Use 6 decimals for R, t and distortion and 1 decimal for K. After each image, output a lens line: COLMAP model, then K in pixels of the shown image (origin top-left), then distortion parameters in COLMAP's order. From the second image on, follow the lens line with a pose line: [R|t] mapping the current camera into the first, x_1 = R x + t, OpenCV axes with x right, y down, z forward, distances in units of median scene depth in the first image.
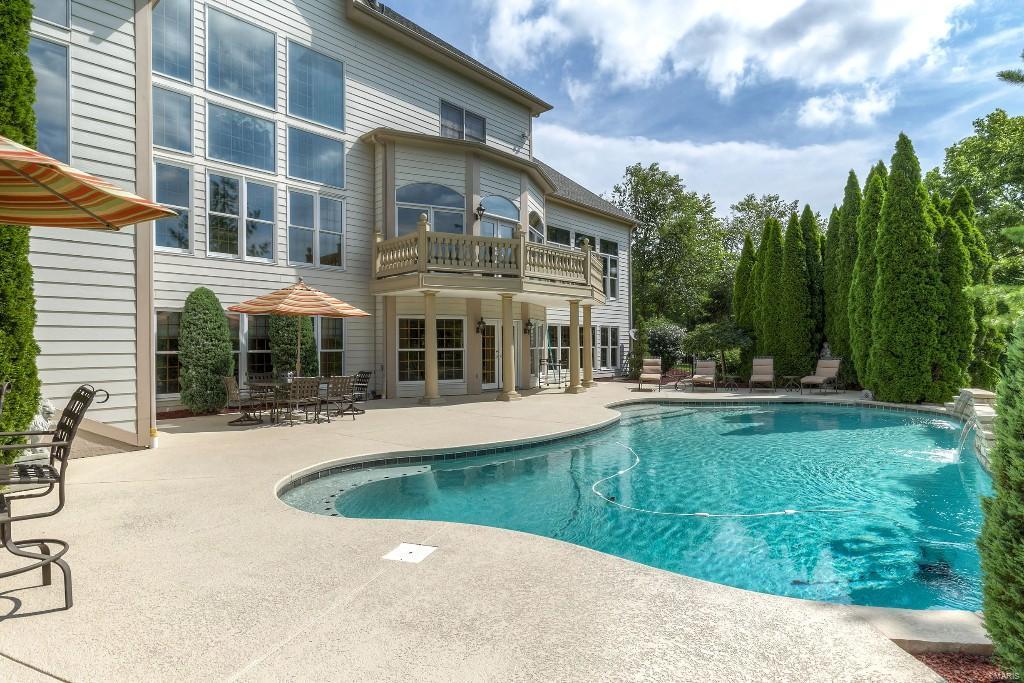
lens RADIAL K [[560.5, 0, 515.5], [0, 560.5, 337.7], [0, 0, 1]] dist [-0.000171, -0.000753]
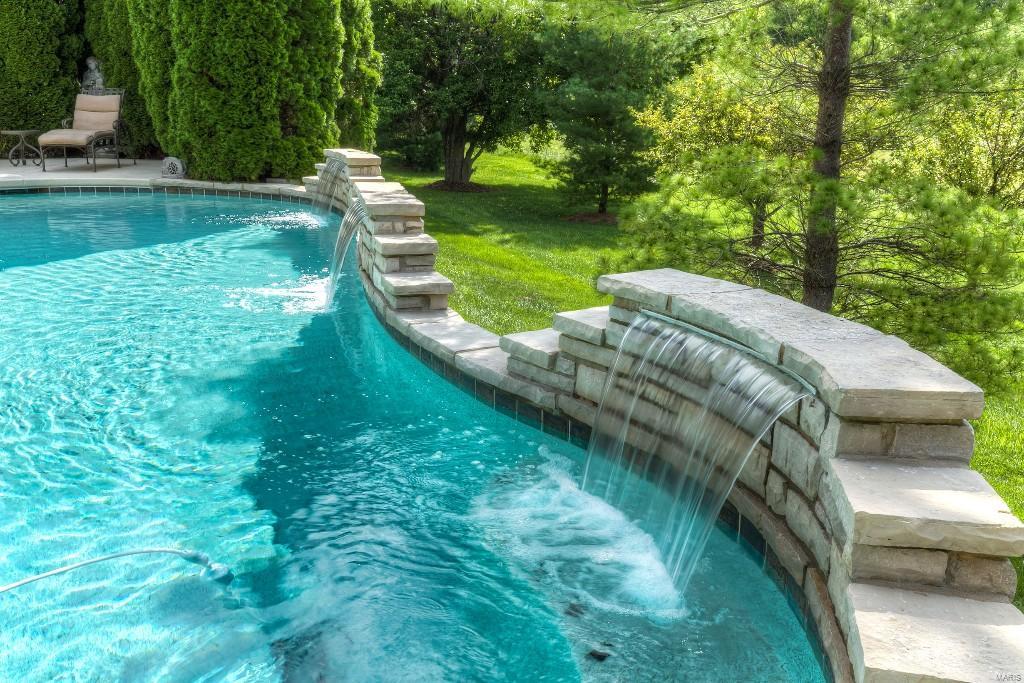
lens RADIAL K [[1030.3, 0, 512.0], [0, 1030.3, 341.5], [0, 0, 1]] dist [0.143336, 0.004479]
pose [[0.659047, -0.166709, 0.733393, 0.123022], [-0.025861, 0.969525, 0.243624, 0.018014], [-0.751657, -0.179526, 0.634651, 0.164910]]
